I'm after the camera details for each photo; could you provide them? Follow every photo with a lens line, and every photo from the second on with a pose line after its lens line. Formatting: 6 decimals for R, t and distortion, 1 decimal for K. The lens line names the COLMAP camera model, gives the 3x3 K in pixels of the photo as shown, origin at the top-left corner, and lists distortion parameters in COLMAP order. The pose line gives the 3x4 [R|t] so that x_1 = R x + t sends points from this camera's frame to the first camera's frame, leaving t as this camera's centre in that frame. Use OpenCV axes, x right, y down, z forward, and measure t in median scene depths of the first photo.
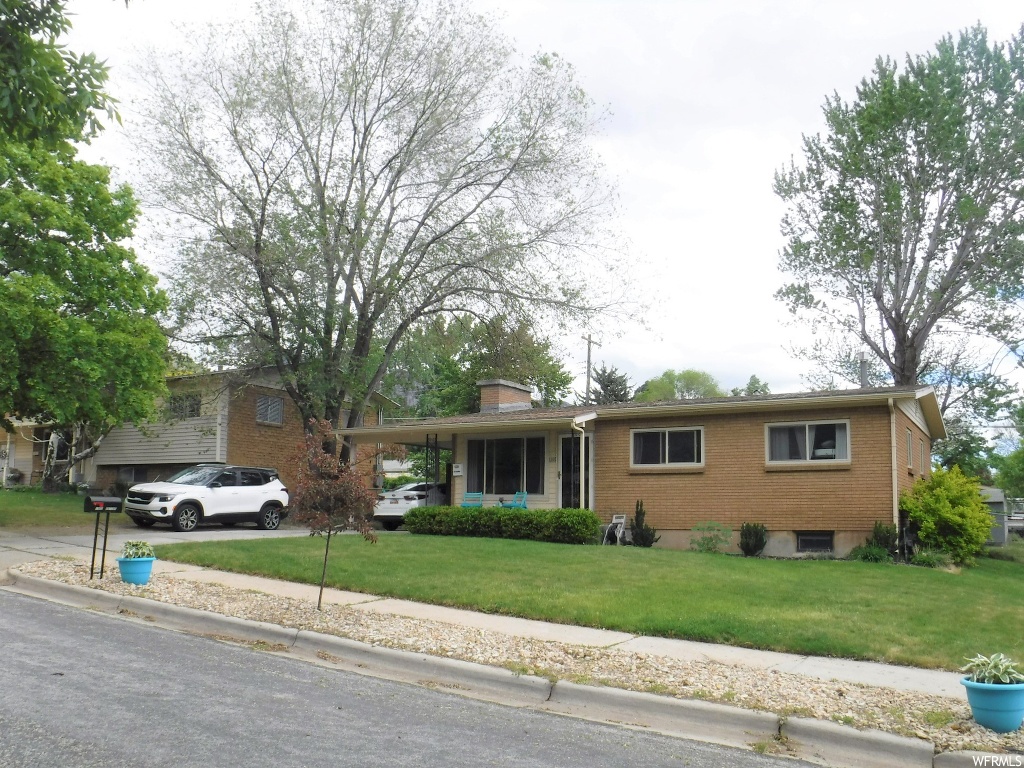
lens RADIAL K [[840.8, 0, 507.5], [0, 840.8, 389.8], [0, 0, 1]] dist [-0.093186, 0.002417]
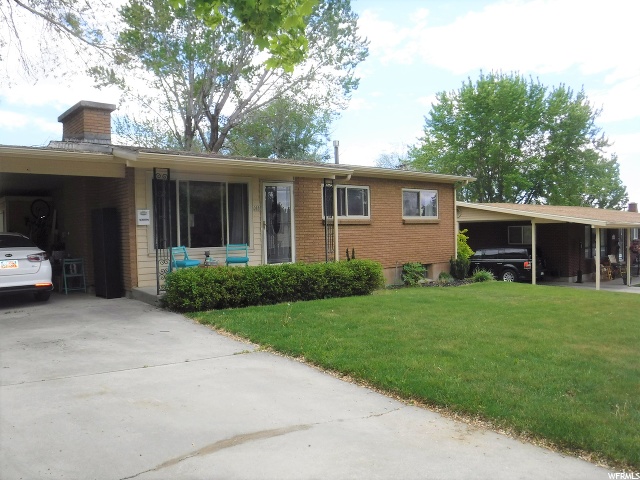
lens RADIAL K [[525.5, 0, 317.2], [0, 525.5, 243.6], [0, 0, 1]] dist [-0.093186, 0.002417]
pose [[0.302031, -0.037935, 0.952543, -0.500334], [-0.113522, 0.990667, 0.075449, 0.073091], [-0.946515, -0.130922, 0.294905, 0.788811]]
